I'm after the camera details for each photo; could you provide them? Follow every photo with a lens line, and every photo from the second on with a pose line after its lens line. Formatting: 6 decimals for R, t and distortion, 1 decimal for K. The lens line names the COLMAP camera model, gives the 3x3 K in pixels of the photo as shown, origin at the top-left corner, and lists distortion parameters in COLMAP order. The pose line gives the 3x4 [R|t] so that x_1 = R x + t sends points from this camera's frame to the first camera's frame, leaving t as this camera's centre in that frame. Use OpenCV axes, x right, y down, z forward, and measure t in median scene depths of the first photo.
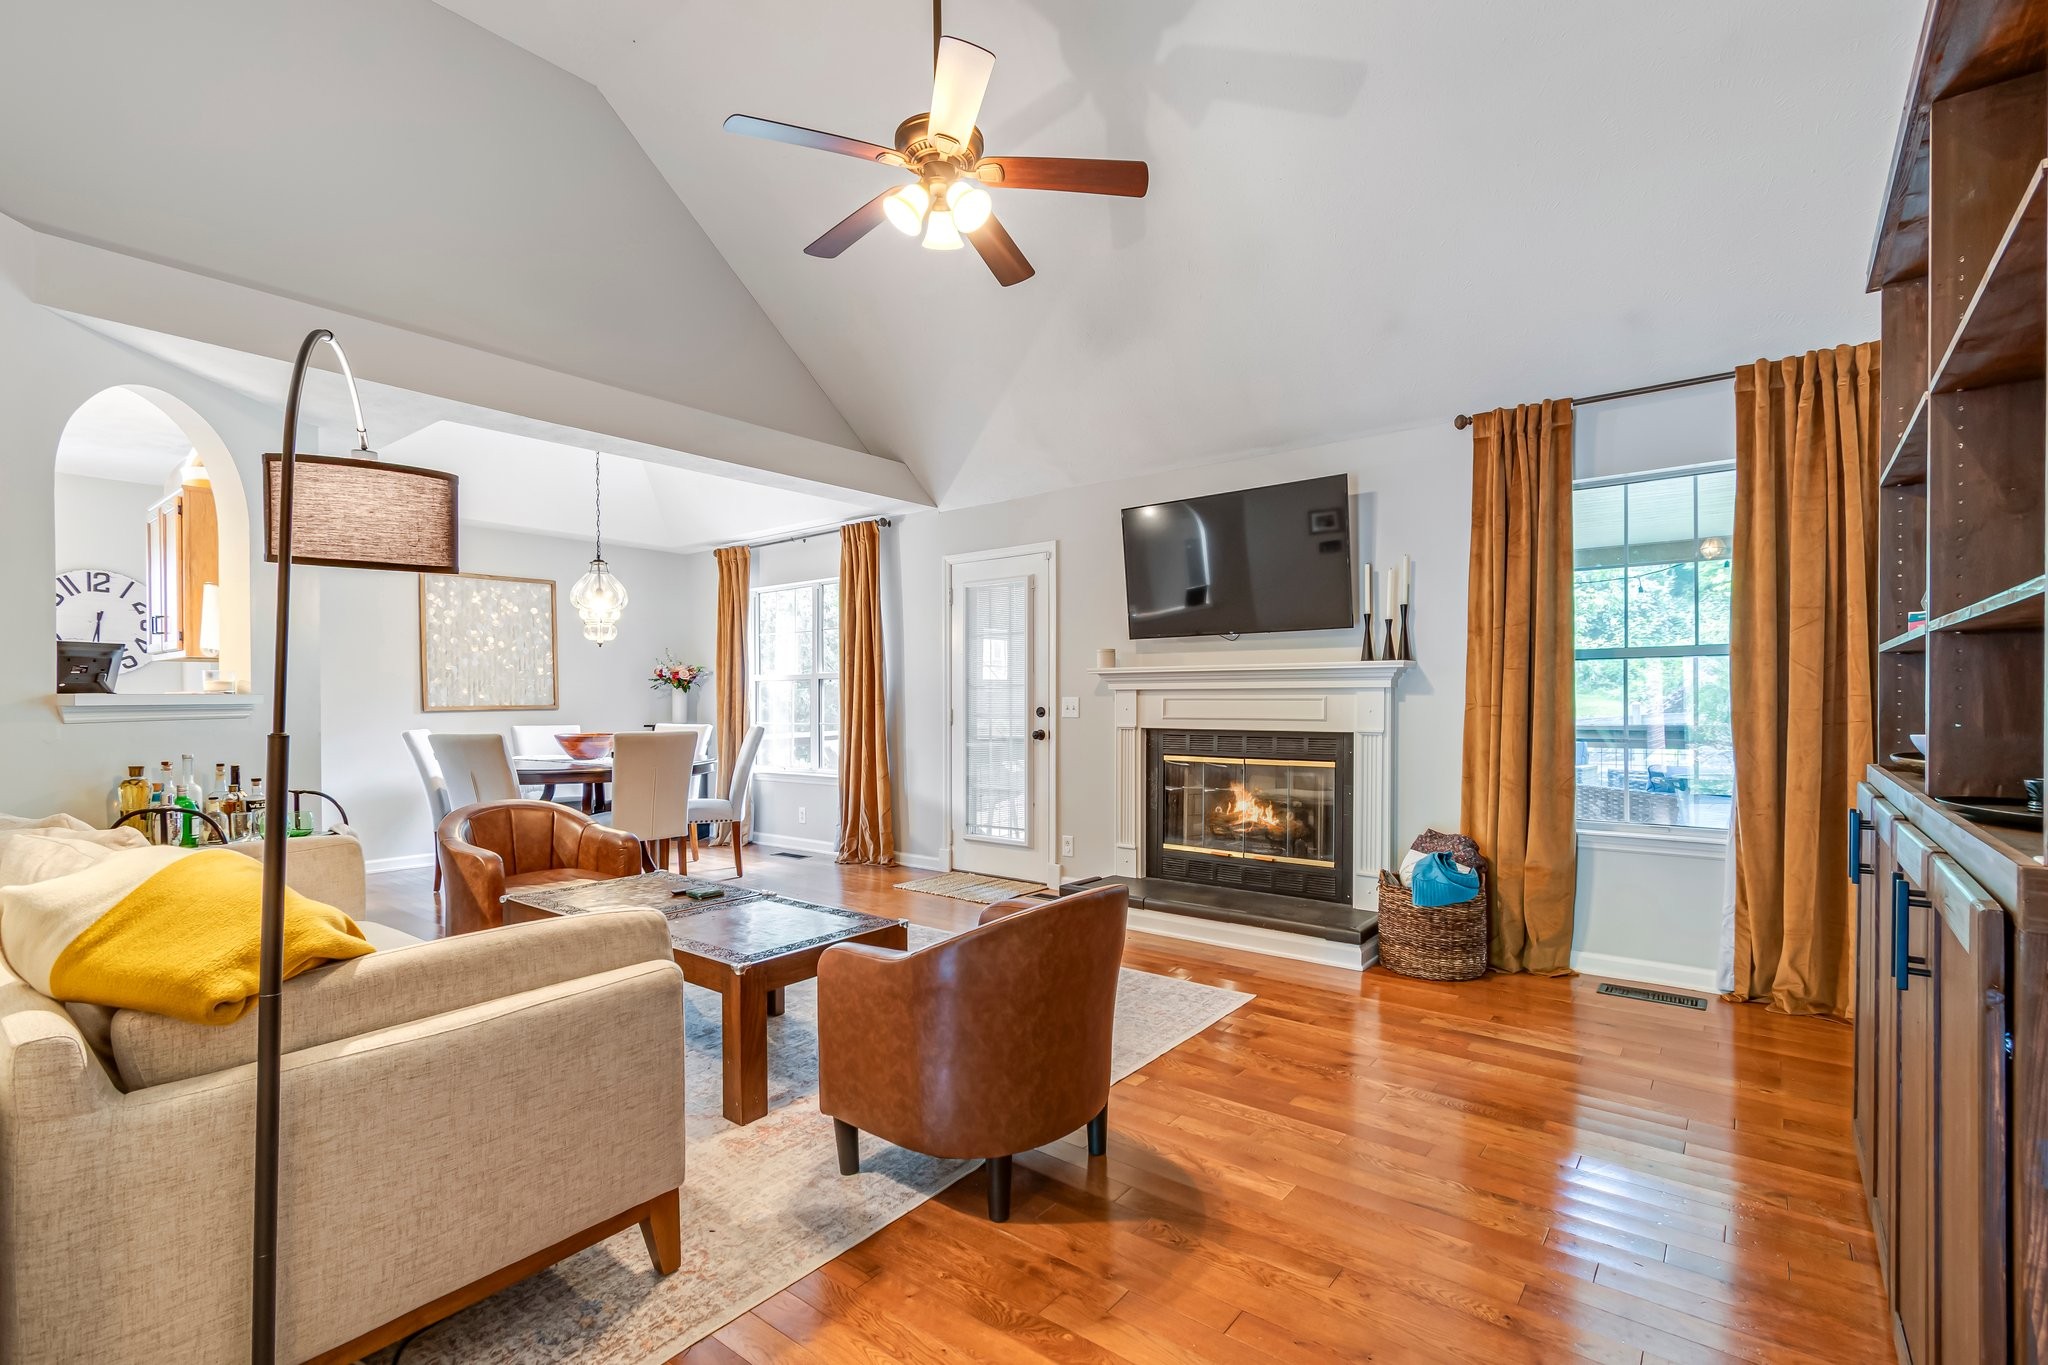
lens RADIAL K [[928.0, 0, 1048.7], [0, 928.0, 686.1], [0, 0, 1]] dist [0.000743, 0.000759]
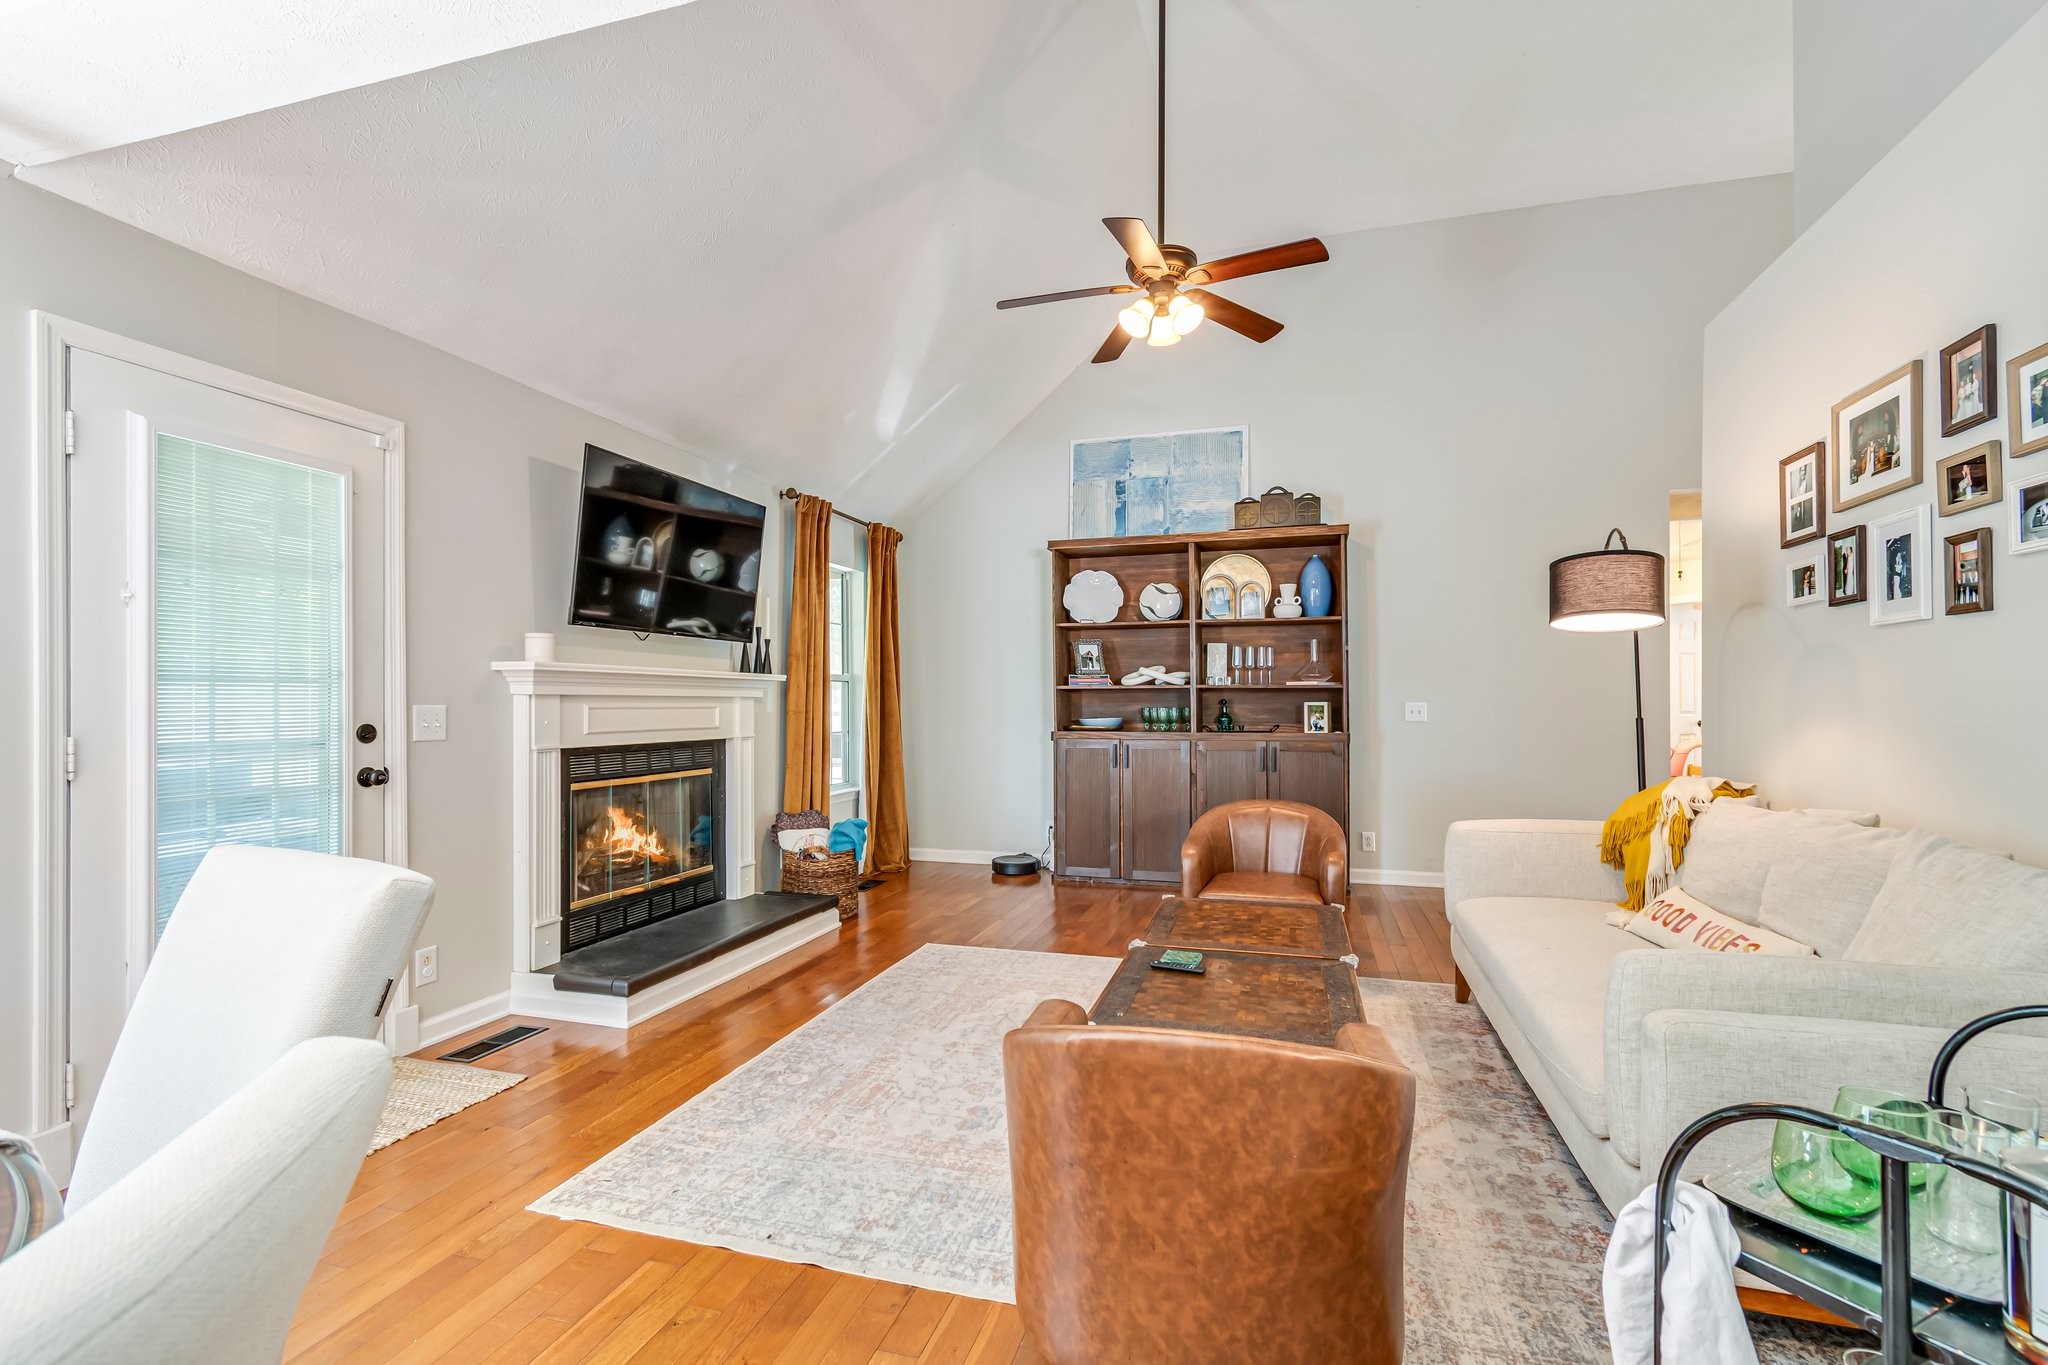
lens RADIAL K [[945.7, 0, 1023.5], [0, 945.7, 699.6], [0, 0, 1]] dist [0.000491, 0.000336]
pose [[-0.336743, 0.004293, 0.941587, -0.665155], [-0.009606, 0.999922, -0.007994, 0.009255], [-0.941548, -0.011737, -0.336675, 0.853628]]
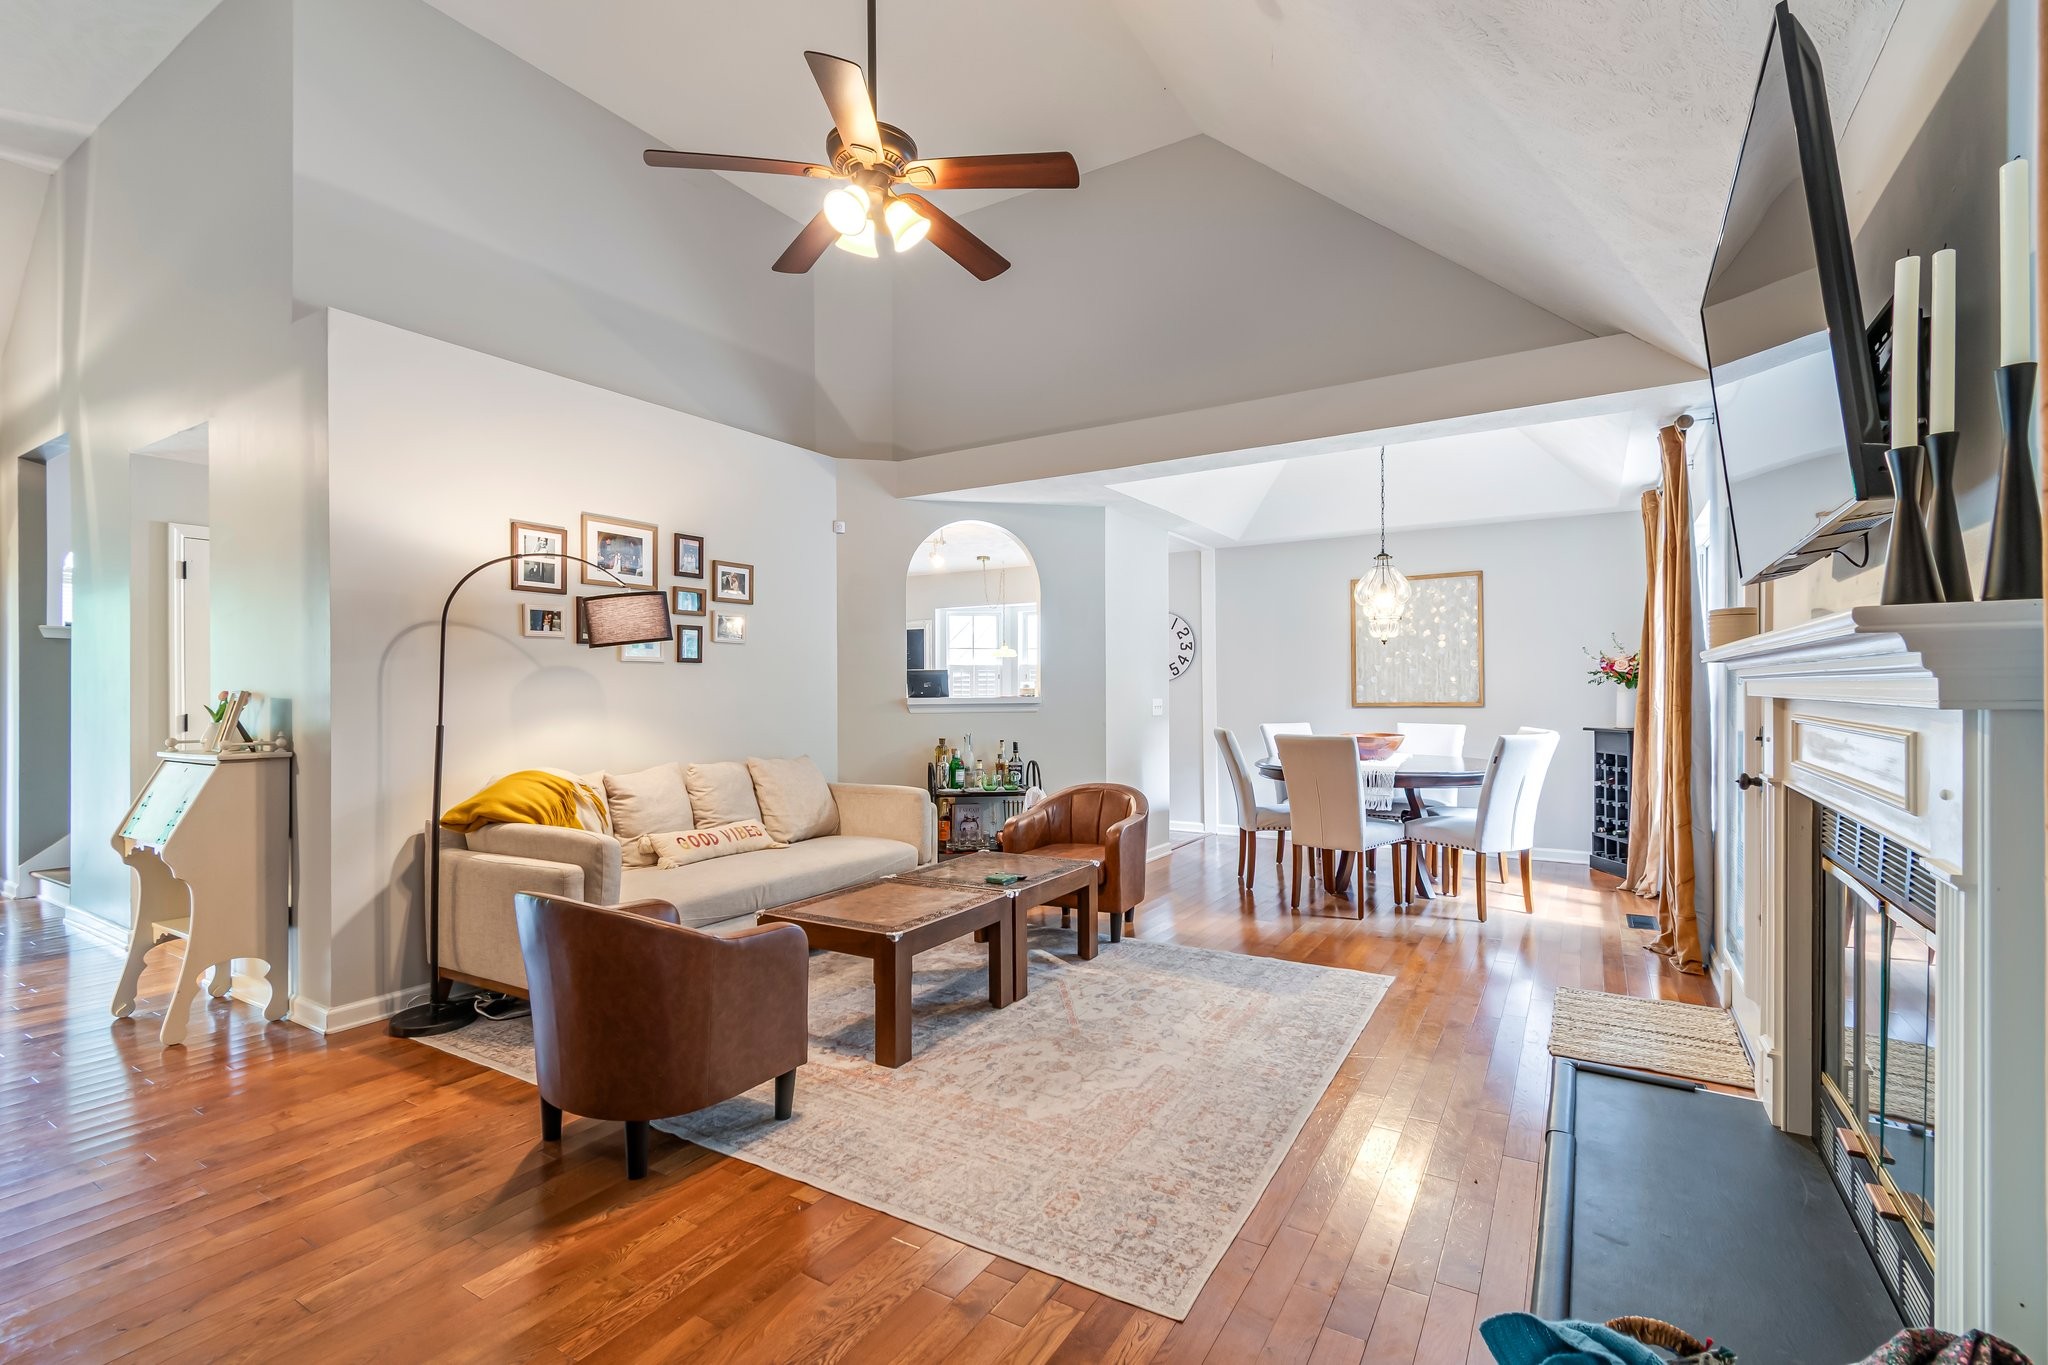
lens RADIAL K [[928.0, 0, 1048.7], [0, 928.0, 686.1], [0, 0, 1]] dist [0.000743, 0.000759]
pose [[0.115924, -0.000392, -0.993258, 0.467435], [0.017667, 0.999843, 0.001667, -0.007702], [0.993101, -0.017742, 0.115912, 0.569275]]
